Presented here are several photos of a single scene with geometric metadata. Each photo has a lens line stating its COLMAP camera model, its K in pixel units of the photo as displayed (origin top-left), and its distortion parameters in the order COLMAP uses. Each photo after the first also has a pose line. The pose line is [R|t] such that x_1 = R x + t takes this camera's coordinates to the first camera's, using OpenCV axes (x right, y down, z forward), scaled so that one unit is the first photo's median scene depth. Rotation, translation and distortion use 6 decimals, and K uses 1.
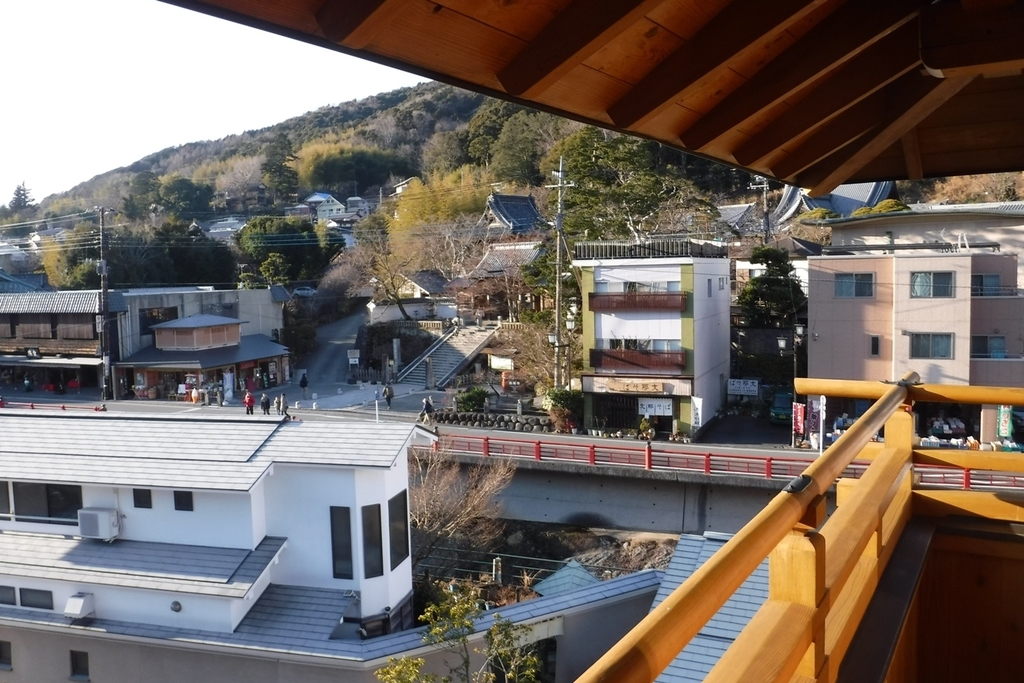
lens RADIAL K [[859.1, 0, 512.0], [0, 859.1, 341.5], [0, 0, 1]] dist [-0.052006, -0.004975]
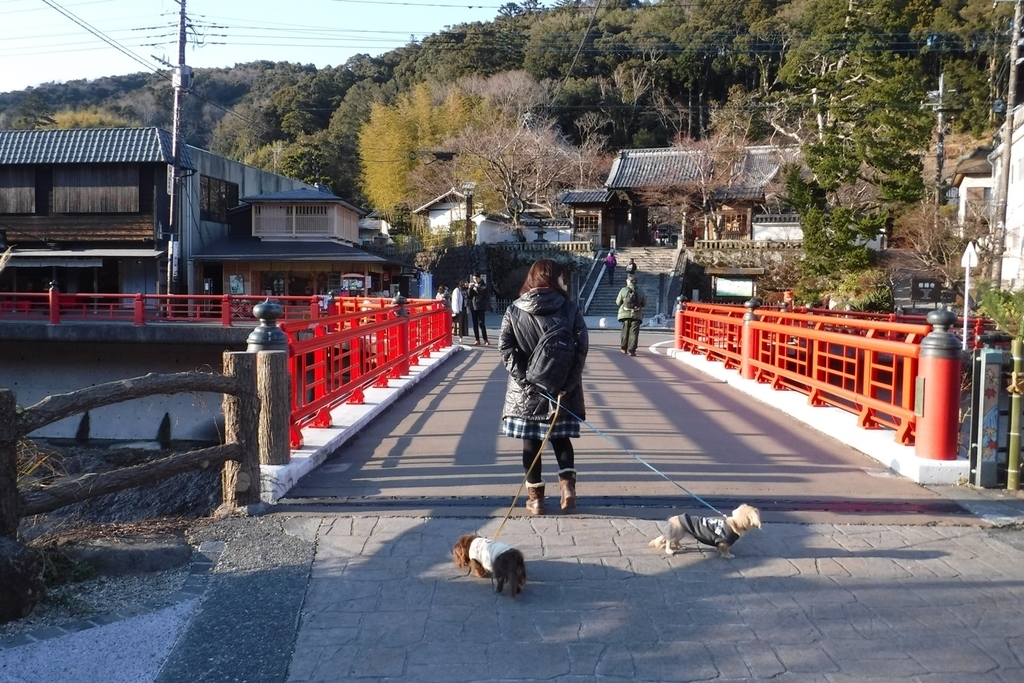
lens RADIAL K [[859.1, 0, 512.0], [0, 859.1, 341.5], [0, 0, 1]] dist [-0.052006, -0.004975]
pose [[0.946873, 0.015338, 0.321242, -0.087574], [-0.007094, 0.999615, -0.026819, 0.018955], [-0.321530, 0.023115, 0.946617, 0.078510]]
